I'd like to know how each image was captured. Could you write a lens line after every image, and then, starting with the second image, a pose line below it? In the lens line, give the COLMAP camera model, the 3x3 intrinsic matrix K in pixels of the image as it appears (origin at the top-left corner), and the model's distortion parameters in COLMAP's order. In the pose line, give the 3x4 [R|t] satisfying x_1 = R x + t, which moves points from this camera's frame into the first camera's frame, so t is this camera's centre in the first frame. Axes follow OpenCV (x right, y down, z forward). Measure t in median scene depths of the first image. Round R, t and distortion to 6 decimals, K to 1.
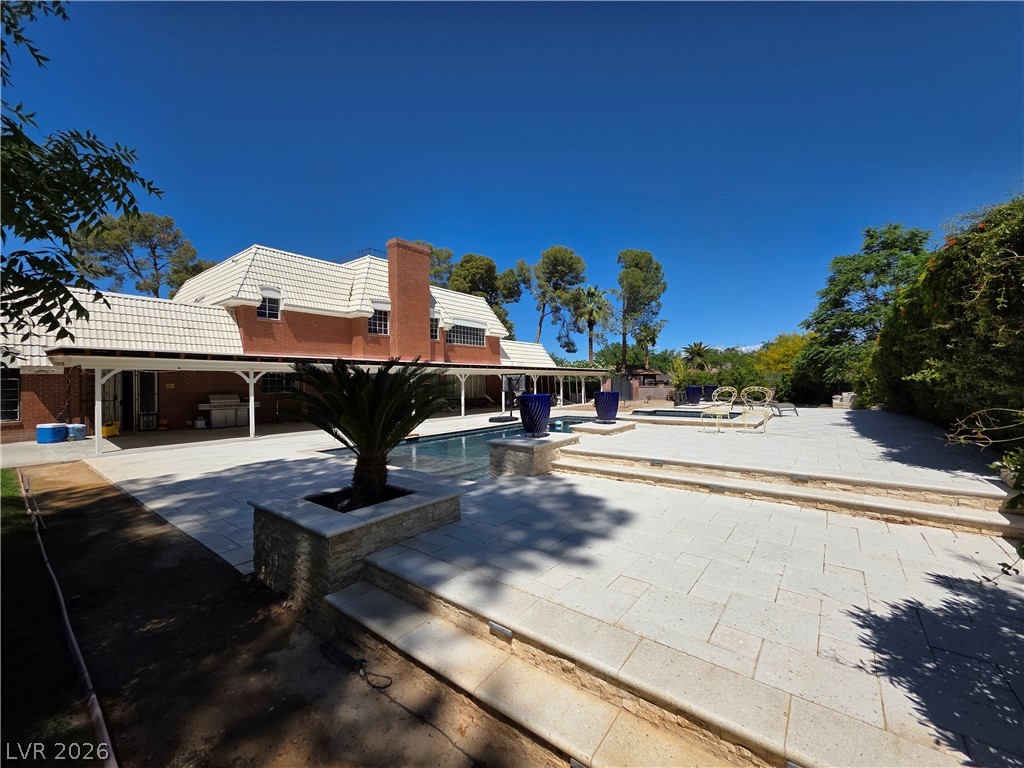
lens RADIAL K [[406.6, 0, 509.6], [0, 406.6, 385.9], [0, 0, 1]] dist [-0.000041, 0.000447]
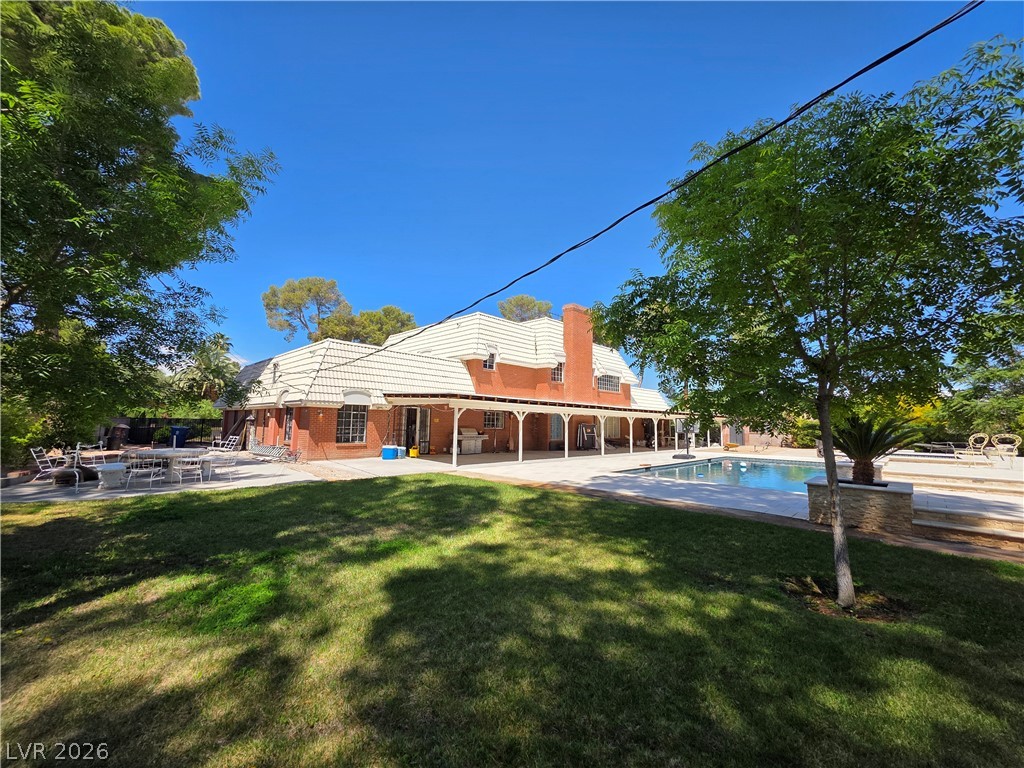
lens RADIAL K [[406.6, 0, 506.6], [0, 406.6, 385.7], [0, 0, 1]] dist [-0.000041, 0.000447]
pose [[0.993137, 0.018176, -0.115535, -0.348335], [-0.029817, 0.994557, -0.099839, 0.010014], [0.113092, 0.102599, 0.988273, -0.217296]]
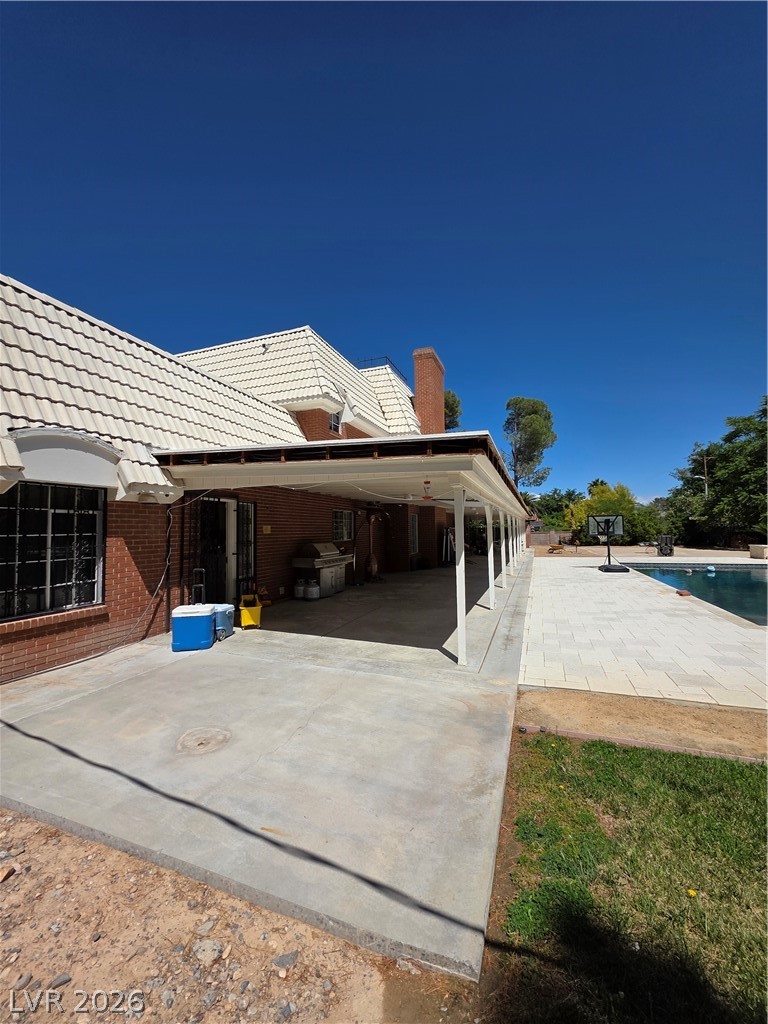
lens RADIAL K [[406.6, 0, 382.1], [0, 406.6, 510.5], [0, 0, 1]] dist [-0.000041, 0.000447]
pose [[0.953818, 0.009145, 0.300246, -0.647395], [0.008851, 0.998247, -0.058525, 0.006858], [-0.300255, 0.058479, 0.952065, 0.292281]]
